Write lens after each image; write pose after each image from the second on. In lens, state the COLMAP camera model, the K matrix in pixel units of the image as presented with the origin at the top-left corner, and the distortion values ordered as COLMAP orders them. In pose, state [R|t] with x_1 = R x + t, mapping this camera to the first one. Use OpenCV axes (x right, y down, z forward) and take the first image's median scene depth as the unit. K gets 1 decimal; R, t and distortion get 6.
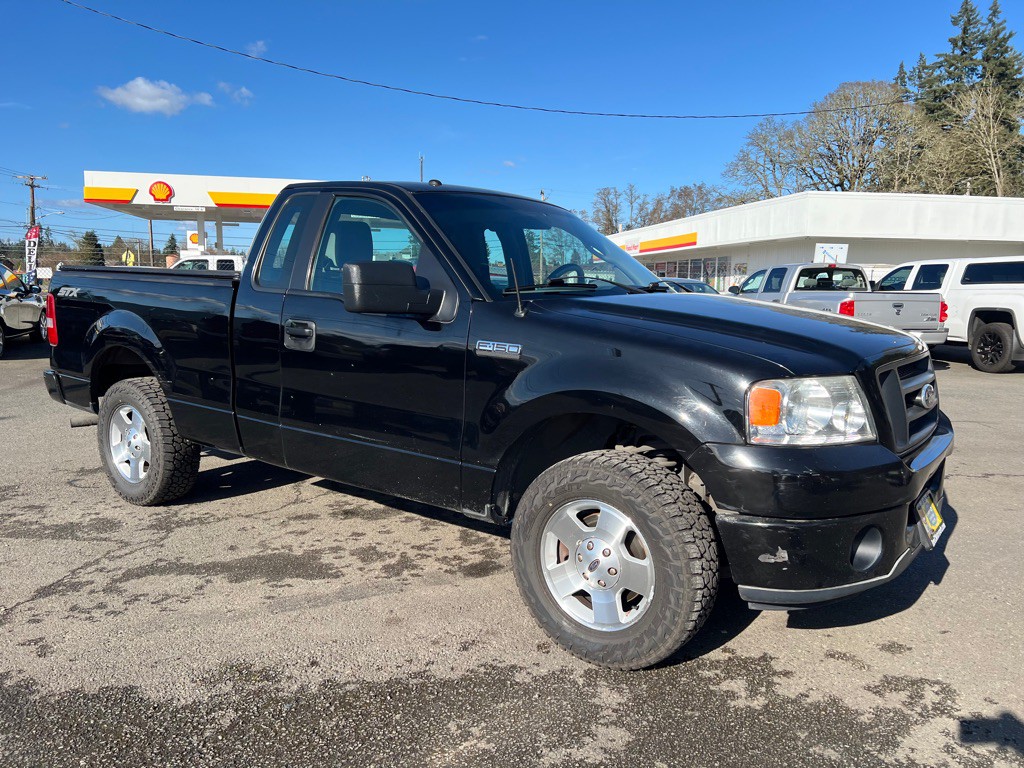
lens RADIAL K [[821.1, 0, 523.9], [0, 821.1, 378.9], [0, 0, 1]] dist [0.052017, -0.061266]
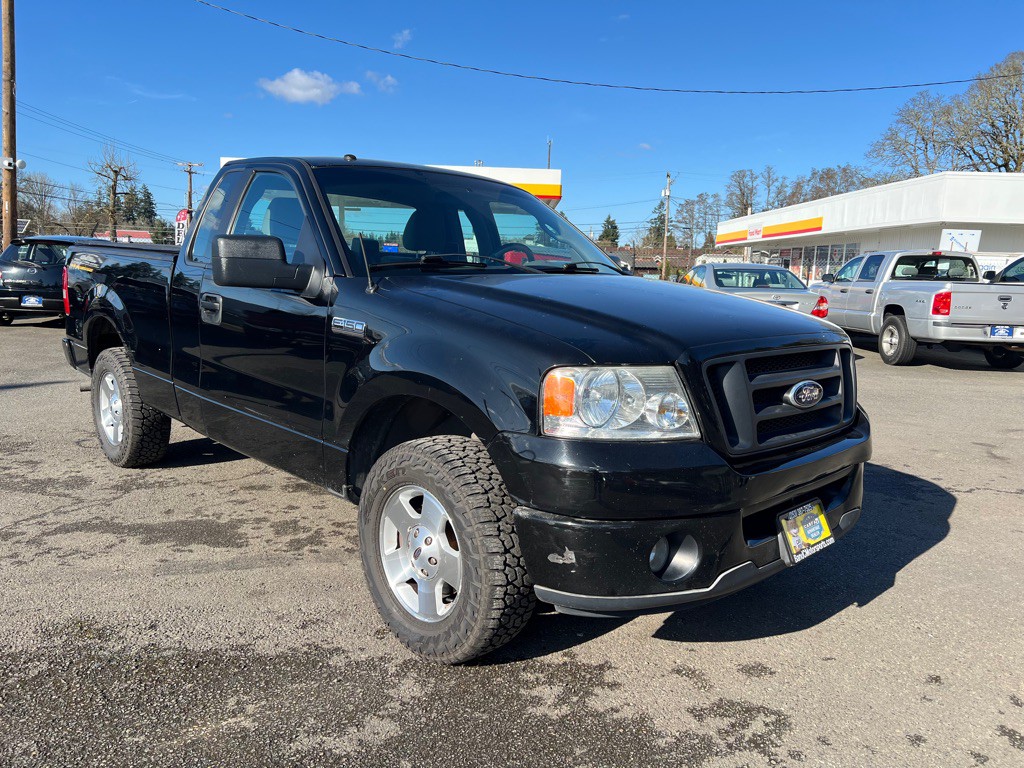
lens RADIAL K [[822.4, 0, 506.8], [0, 822.4, 384.8], [0, 0, 1]] dist [0.048862, -0.059457]
pose [[0.982431, 0.041907, -0.181858, 0.209287], [-0.037486, 0.998914, 0.027682, -0.000681], [0.182821, -0.020378, 0.982935, 0.043958]]
